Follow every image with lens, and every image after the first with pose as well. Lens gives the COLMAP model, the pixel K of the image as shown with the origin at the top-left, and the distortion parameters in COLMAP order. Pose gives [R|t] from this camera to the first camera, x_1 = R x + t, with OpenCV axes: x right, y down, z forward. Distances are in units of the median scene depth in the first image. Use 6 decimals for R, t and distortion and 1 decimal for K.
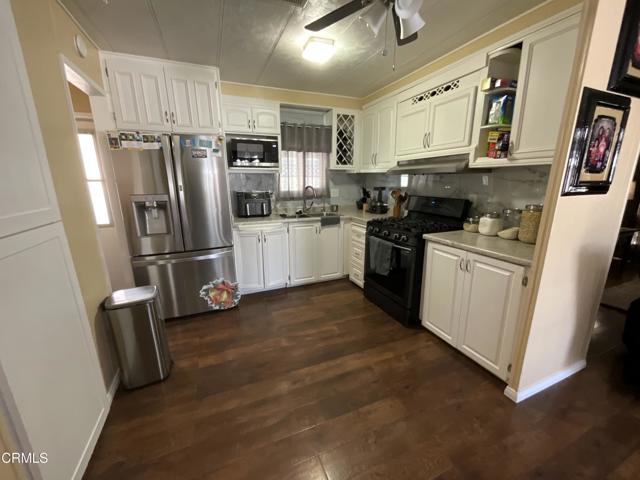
lens RADIAL K [[258.0, 0, 321.2], [0, 258.0, 239.0], [0, 0, 1]] dist [-0.004043, 0.000888]
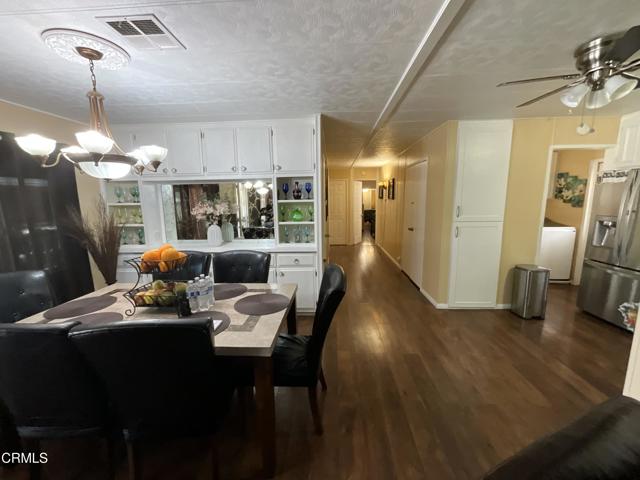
lens RADIAL K [[258.0, 0, 320.1], [0, 258.0, 241.0], [0, 0, 1]] dist [-0.004043, 0.000888]
pose [[-0.439896, 0.158295, -0.883988, 0.973591], [-0.187261, 0.946536, 0.262682, -0.102140], [0.878308, 0.281090, -0.386735, 0.207439]]
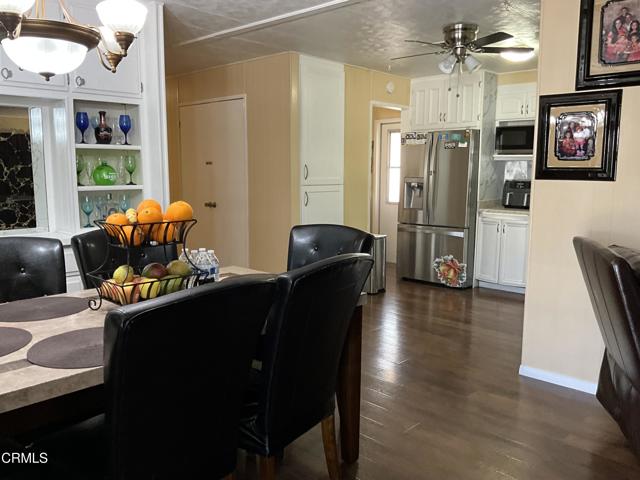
lens RADIAL K [[528.7, 0, 319.5], [0, 528.7, 242.5], [0, 0, 1]] dist [0.064858, -0.130856]
pose [[0.402337, 0.133819, -0.905659, 1.381284], [-0.217187, 0.974970, 0.047576, 0.108650], [0.889357, 0.177555, 0.421330, -0.440834]]
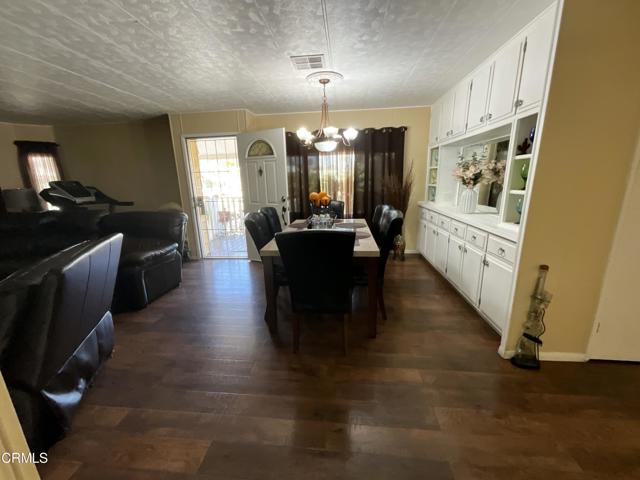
lens RADIAL K [[258.0, 0, 321.2], [0, 258.0, 240.0], [0, 0, 1]] dist [-0.004043, 0.000888]
pose [[-0.879372, -0.082950, 0.468854, 0.119980], [0.138247, 0.897804, 0.418133, -0.110012], [-0.455623, 0.432512, -0.778036, 0.506440]]
